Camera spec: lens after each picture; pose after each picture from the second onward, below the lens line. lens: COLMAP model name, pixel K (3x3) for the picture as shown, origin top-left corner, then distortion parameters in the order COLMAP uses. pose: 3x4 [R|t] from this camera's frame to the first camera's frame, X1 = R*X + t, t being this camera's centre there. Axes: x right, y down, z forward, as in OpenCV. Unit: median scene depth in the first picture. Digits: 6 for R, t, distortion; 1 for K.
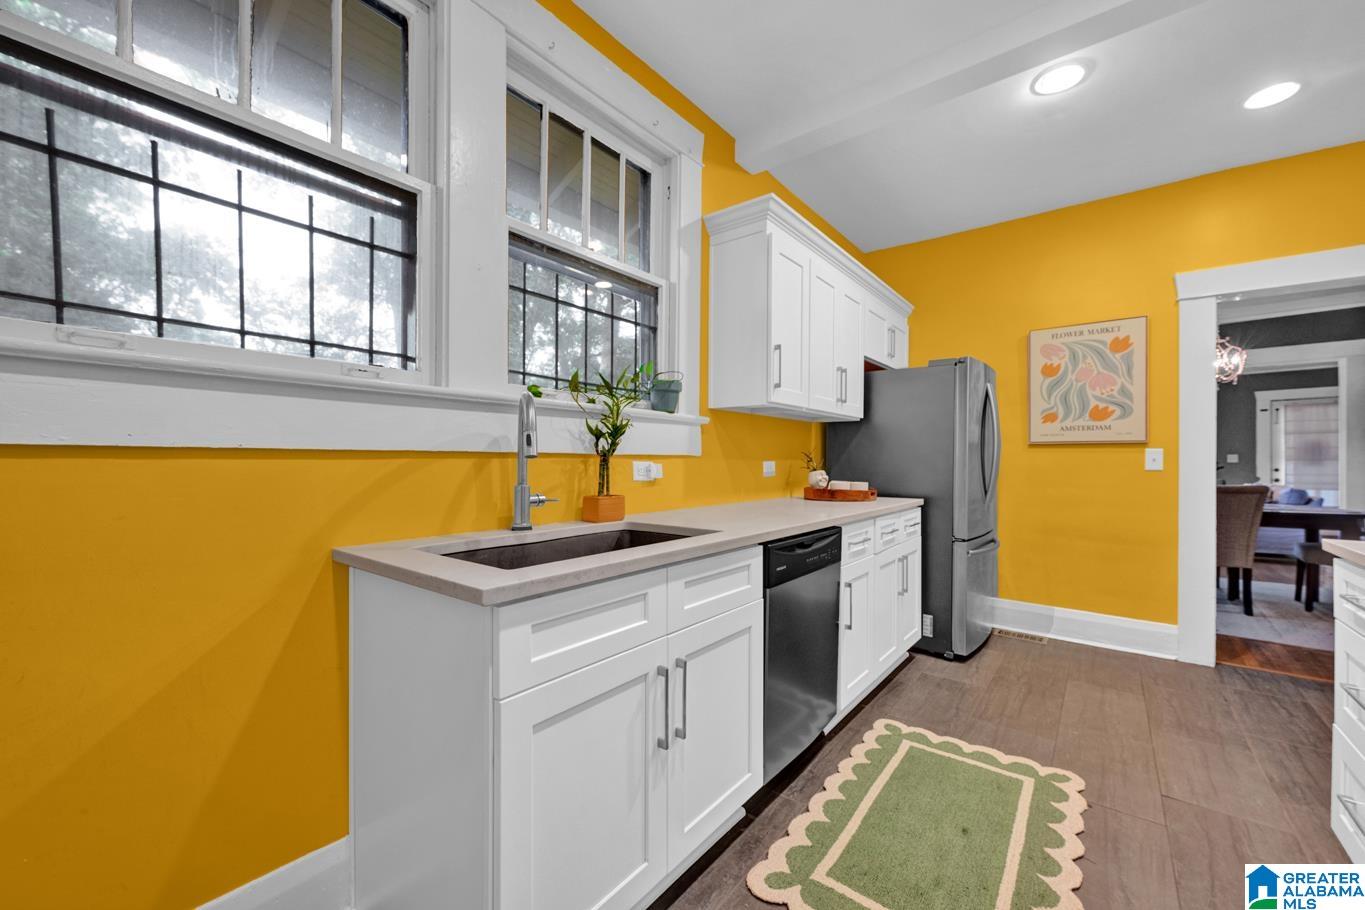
lens RADIAL K [[533.9, 0, 682.5], [0, 533.9, 455.0], [0, 0, 1]] dist [-0.001061, -0.000165]
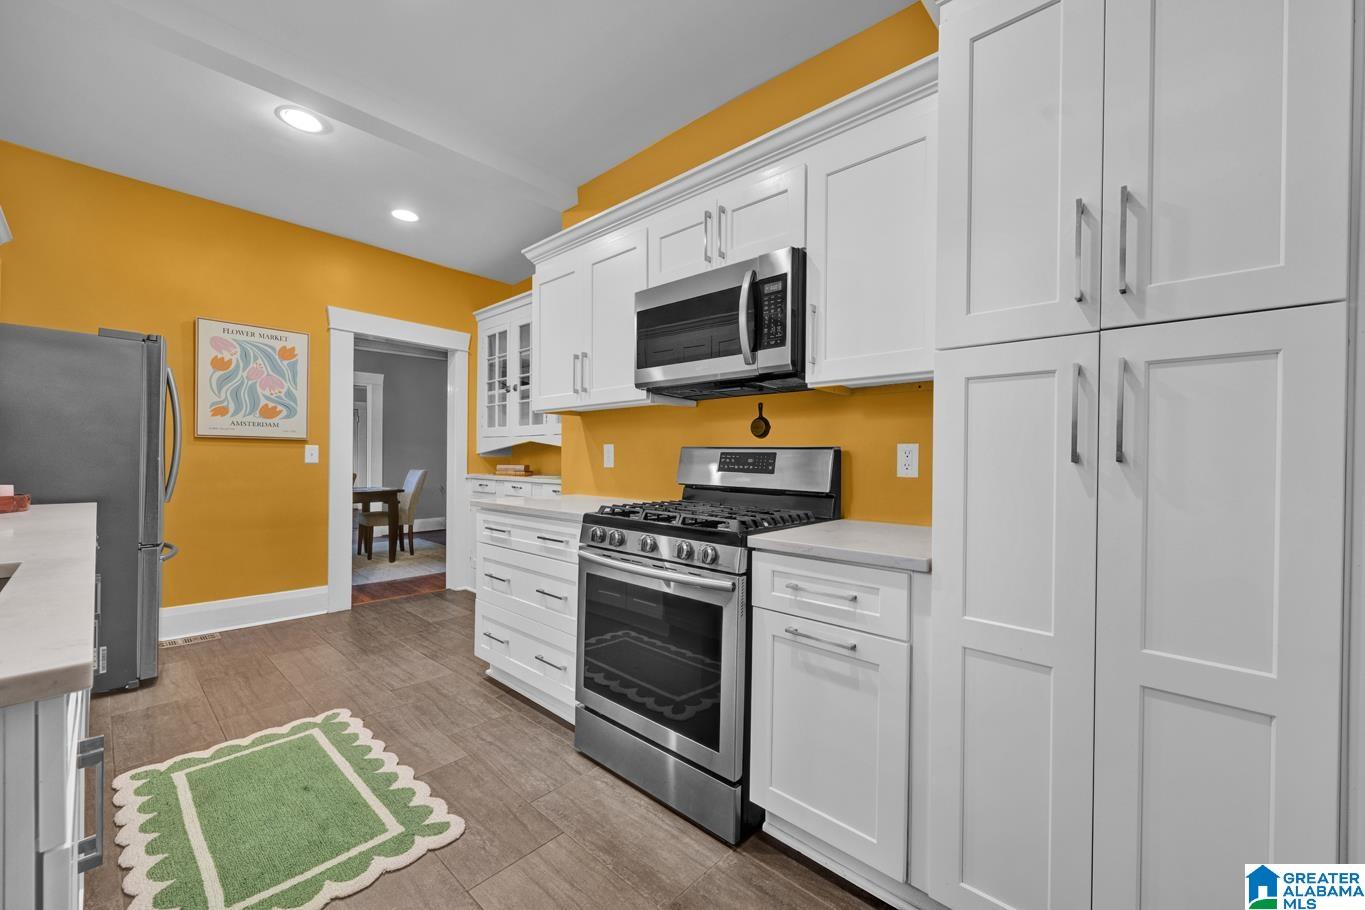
lens RADIAL K [[533.9, 0, 682.5], [0, 533.9, 455.0], [0, 0, 1]] dist [-0.001061, -0.000165]
pose [[0.069218, 0.004607, 0.997591, -0.316238], [-0.016783, 0.999853, -0.003453, 0.000491], [-0.997460, -0.016504, 0.069285, 0.091200]]
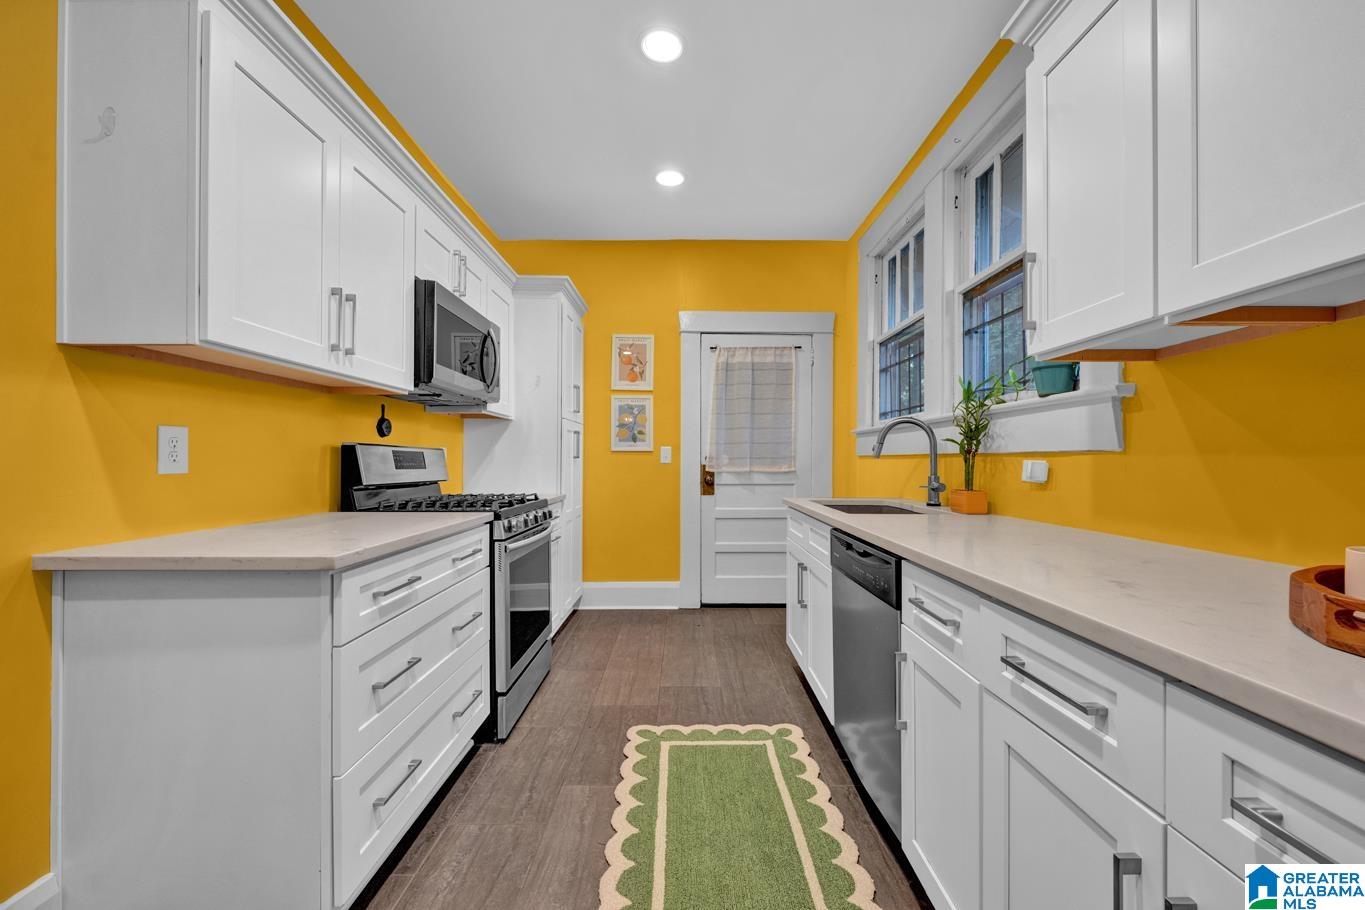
lens RADIAL K [[533.9, 0, 682.5], [0, 533.9, 455.0], [0, 0, 1]] dist [-0.001061, -0.000165]
pose [[-0.786828, -0.009433, -0.617100, 0.721043], [0.001761, 0.999845, -0.017529, 0.015055], [0.617169, -0.014879, -0.786690, 1.076809]]
